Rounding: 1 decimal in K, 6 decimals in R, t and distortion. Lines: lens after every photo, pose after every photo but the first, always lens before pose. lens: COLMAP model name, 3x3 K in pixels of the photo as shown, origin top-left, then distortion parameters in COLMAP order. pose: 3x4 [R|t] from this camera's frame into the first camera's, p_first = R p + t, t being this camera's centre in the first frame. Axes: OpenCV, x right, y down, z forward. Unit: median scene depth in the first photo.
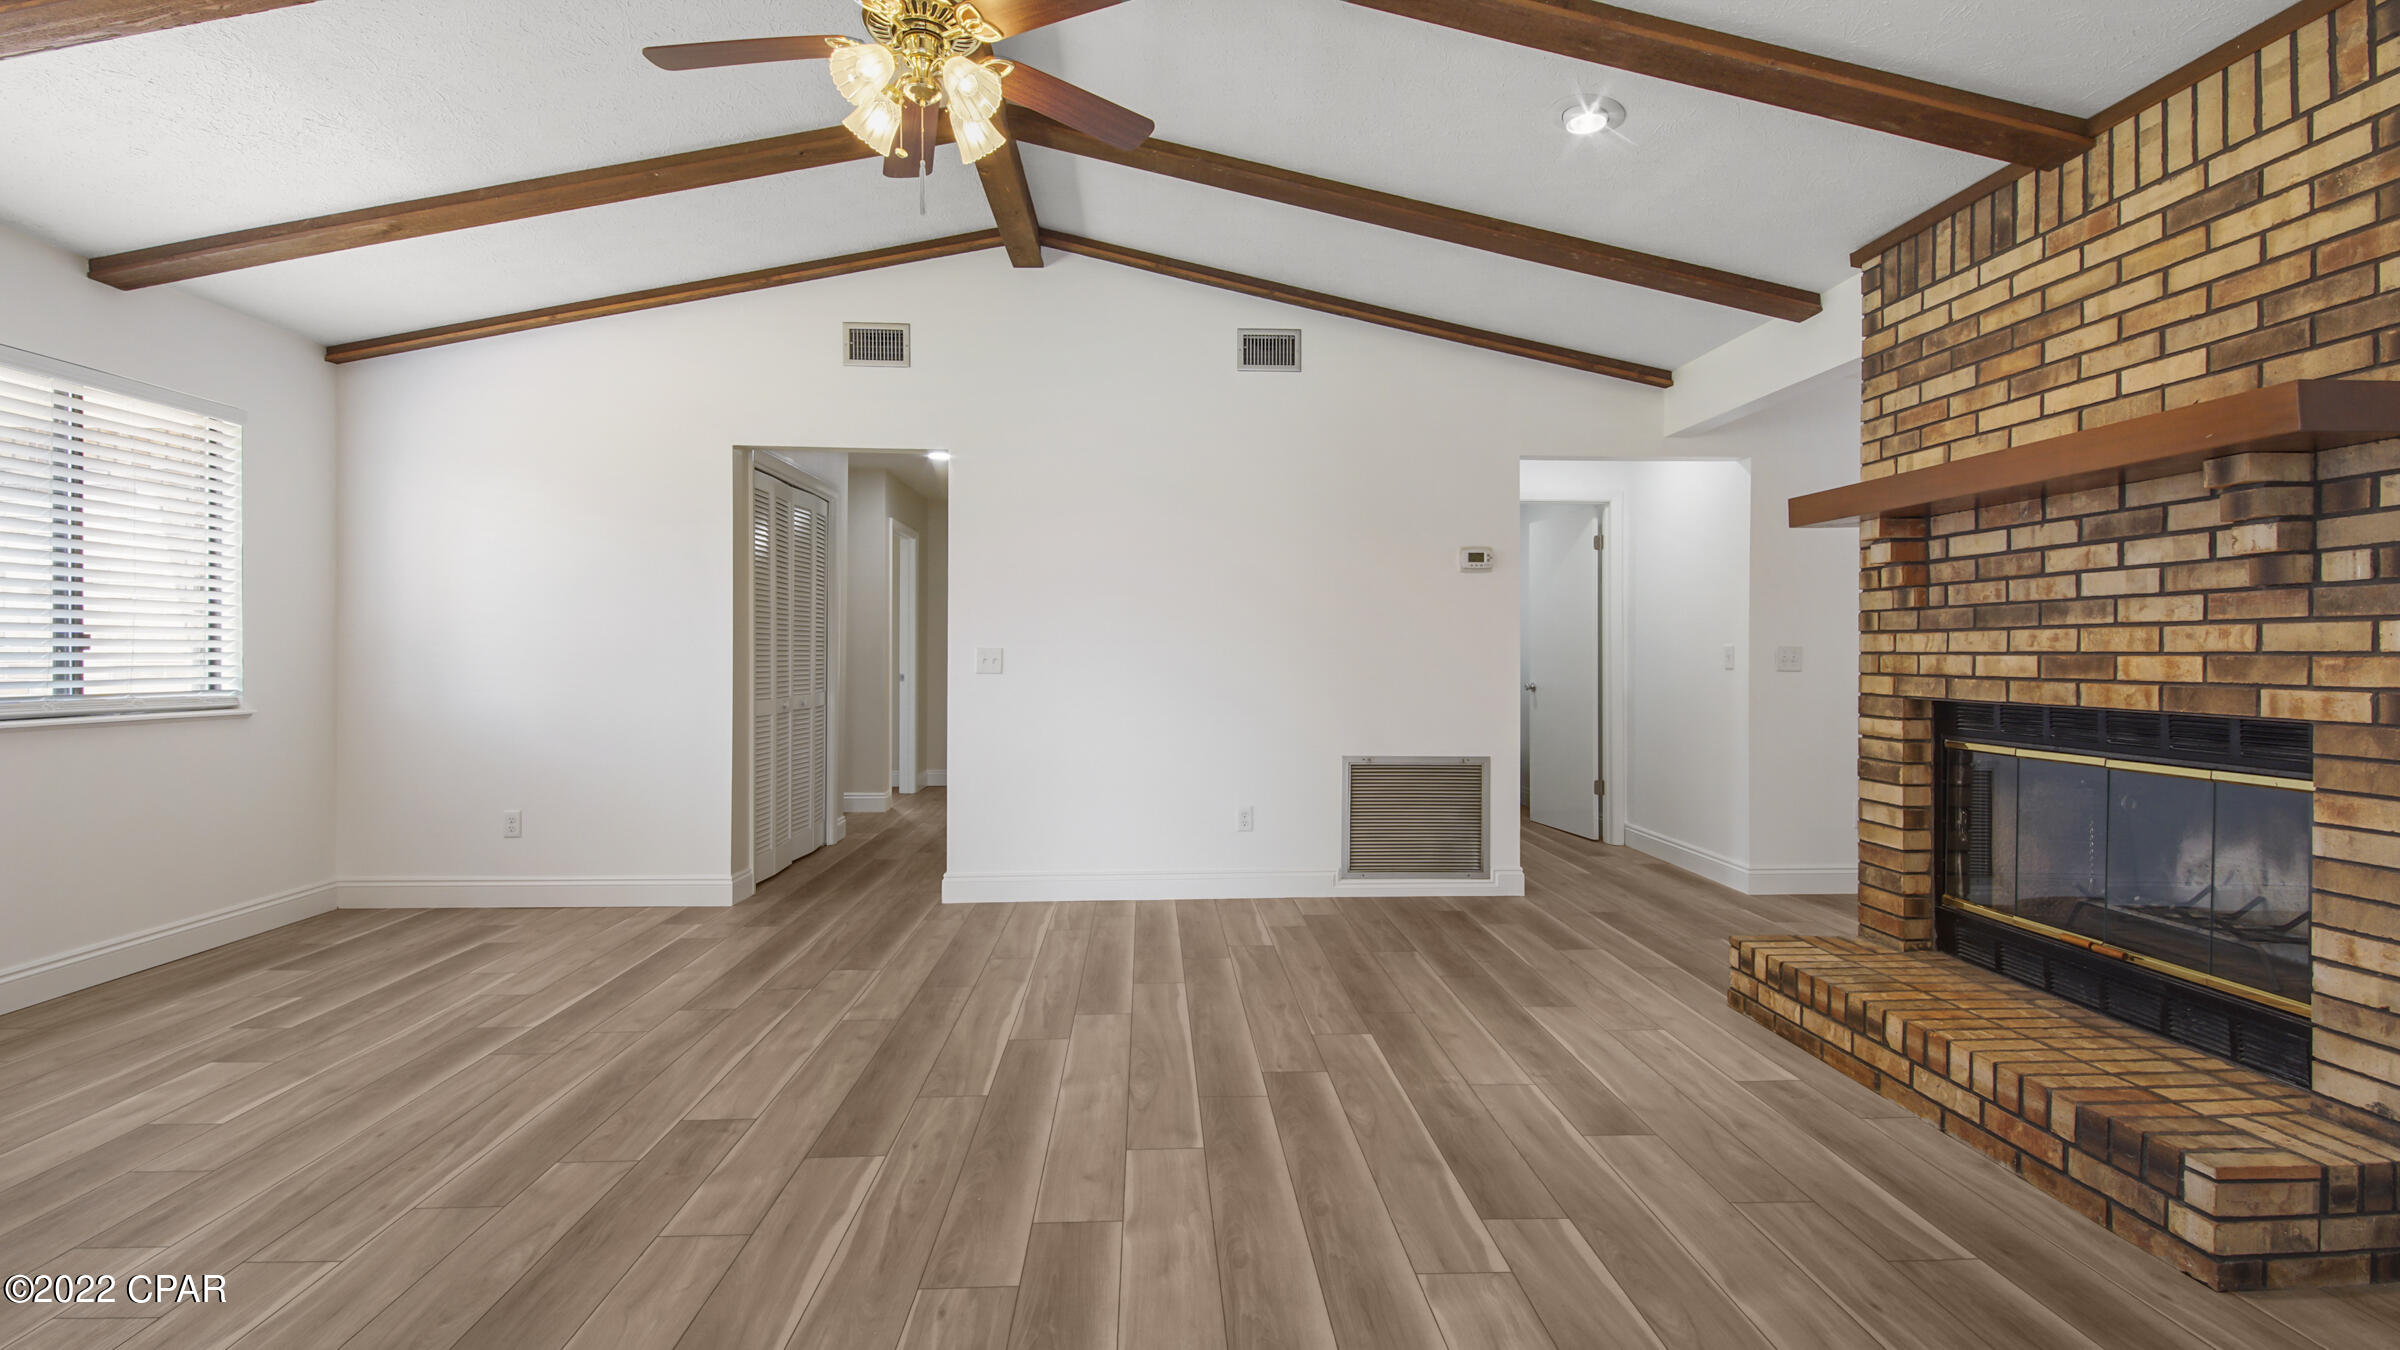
lens RADIAL K [[1065.8, 0, 1200.0], [0, 1065.8, 675.0], [0, 0, 1]] dist [0.032718, -0.019175]
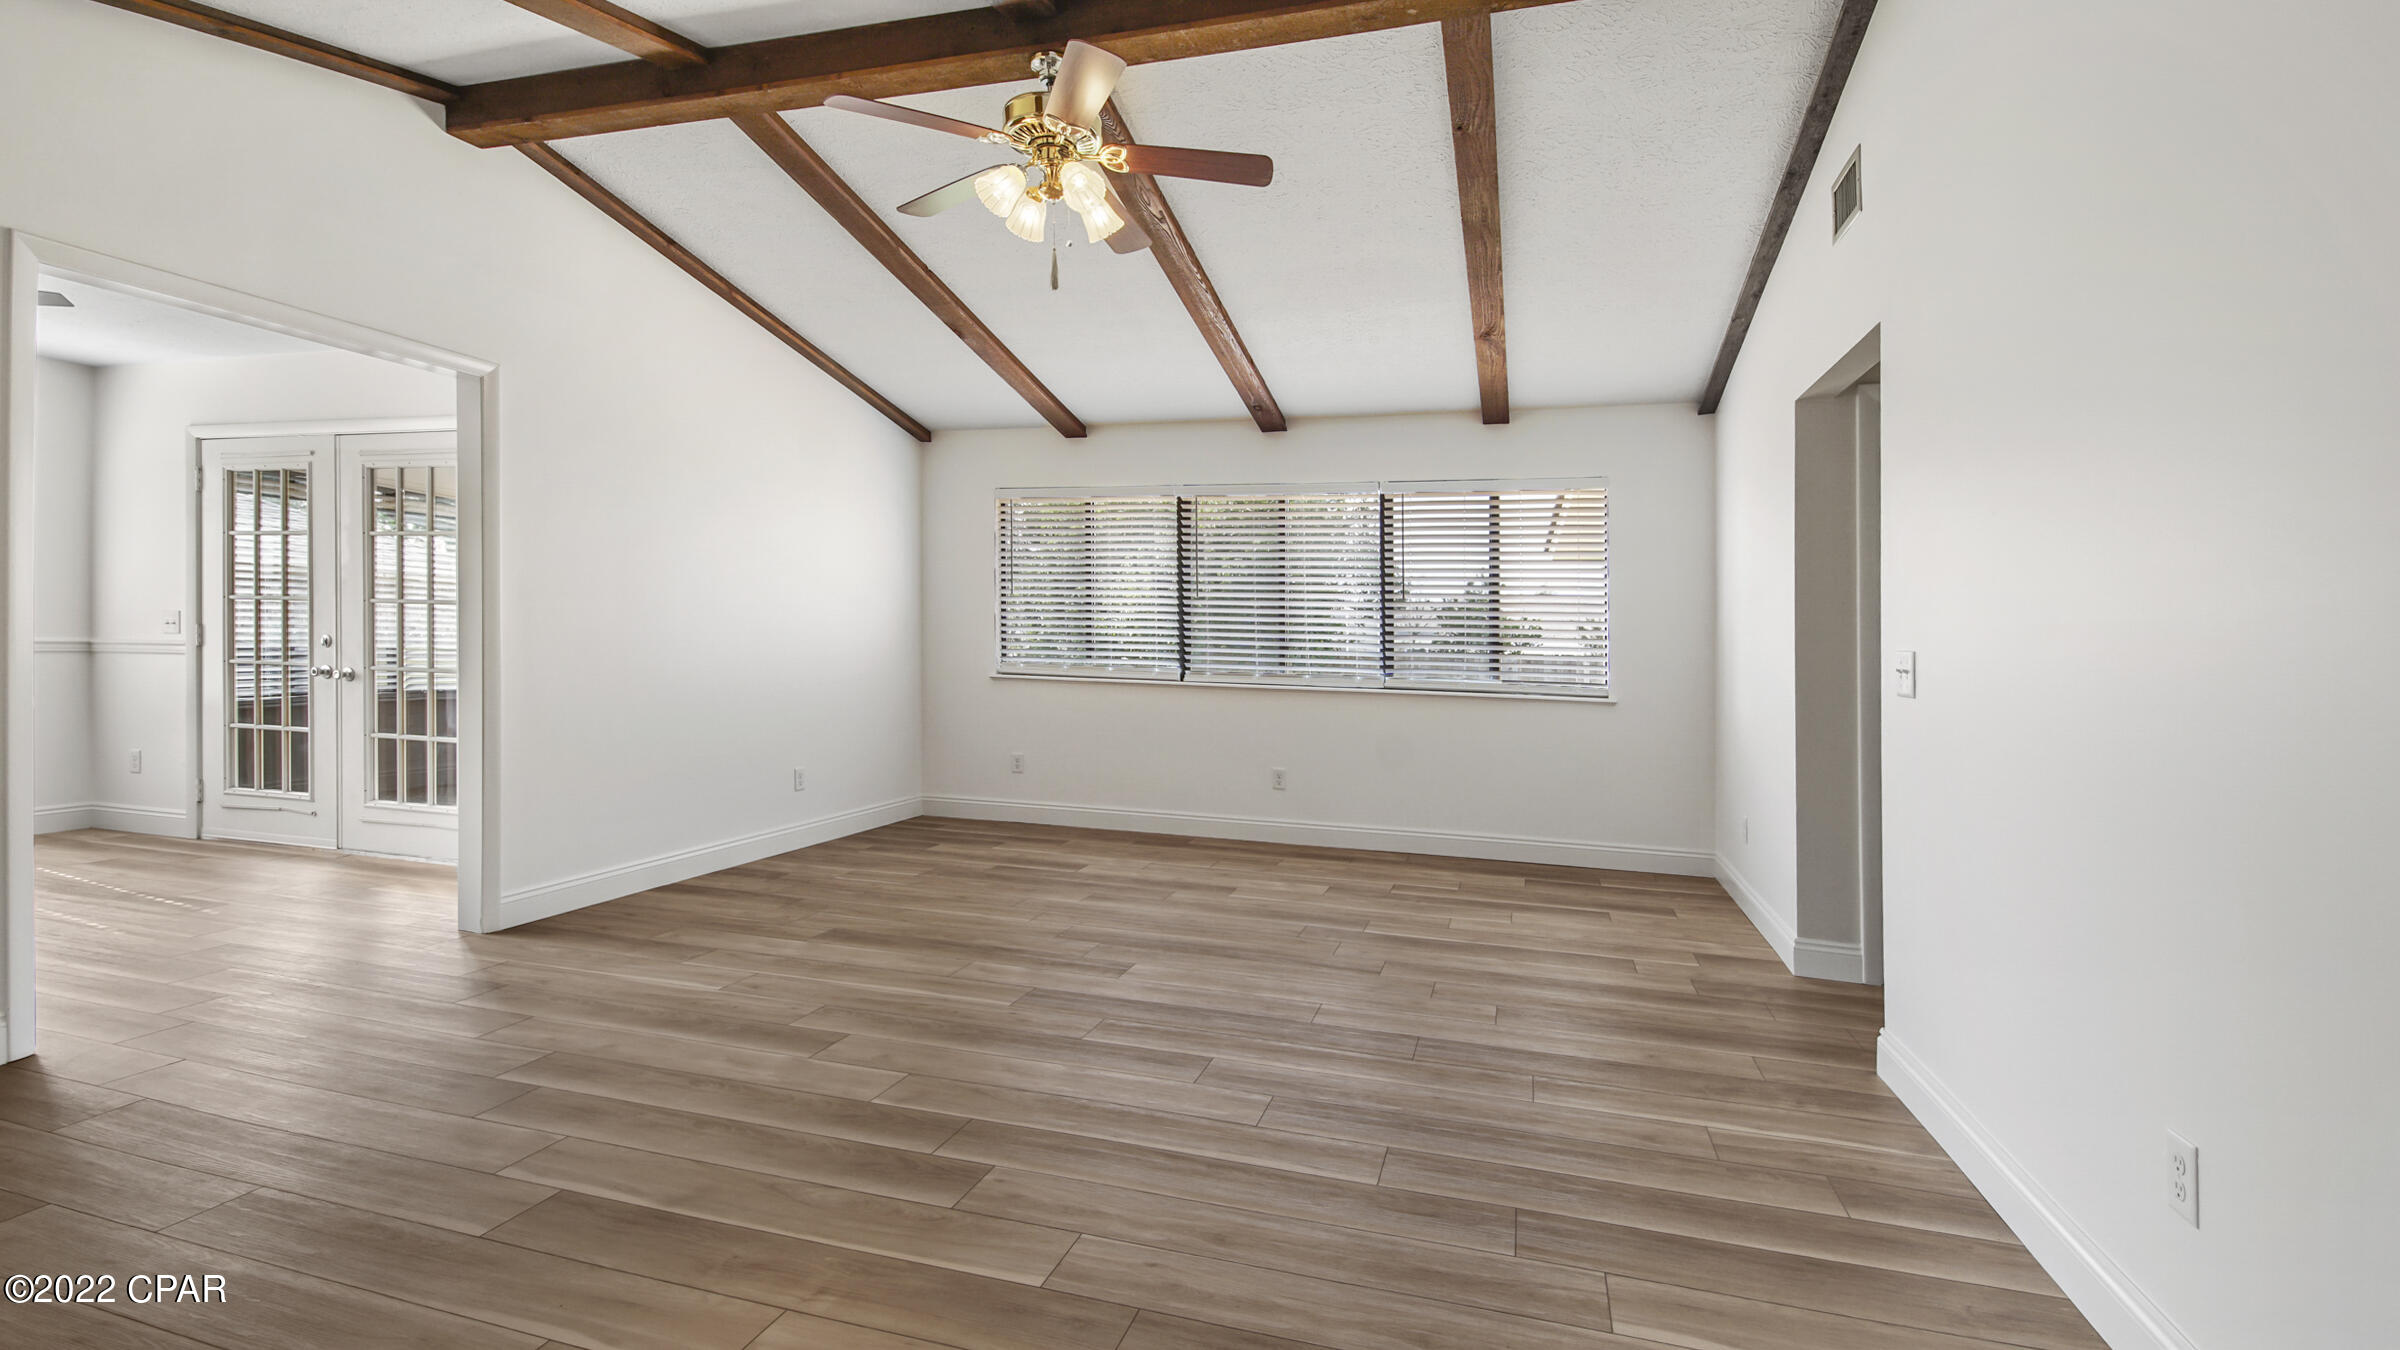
lens RADIAL K [[1038.6, 0, 1237.8], [0, 1038.6, 665.6], [0, 0, 1]] dist [-0.012013, -0.000505]
pose [[-0.308815, 0.001038, -0.951122, 0.903975], [-0.044333, 0.998897, 0.015485, -0.015601], [0.950088, 0.046948, -0.308428, 1.733849]]
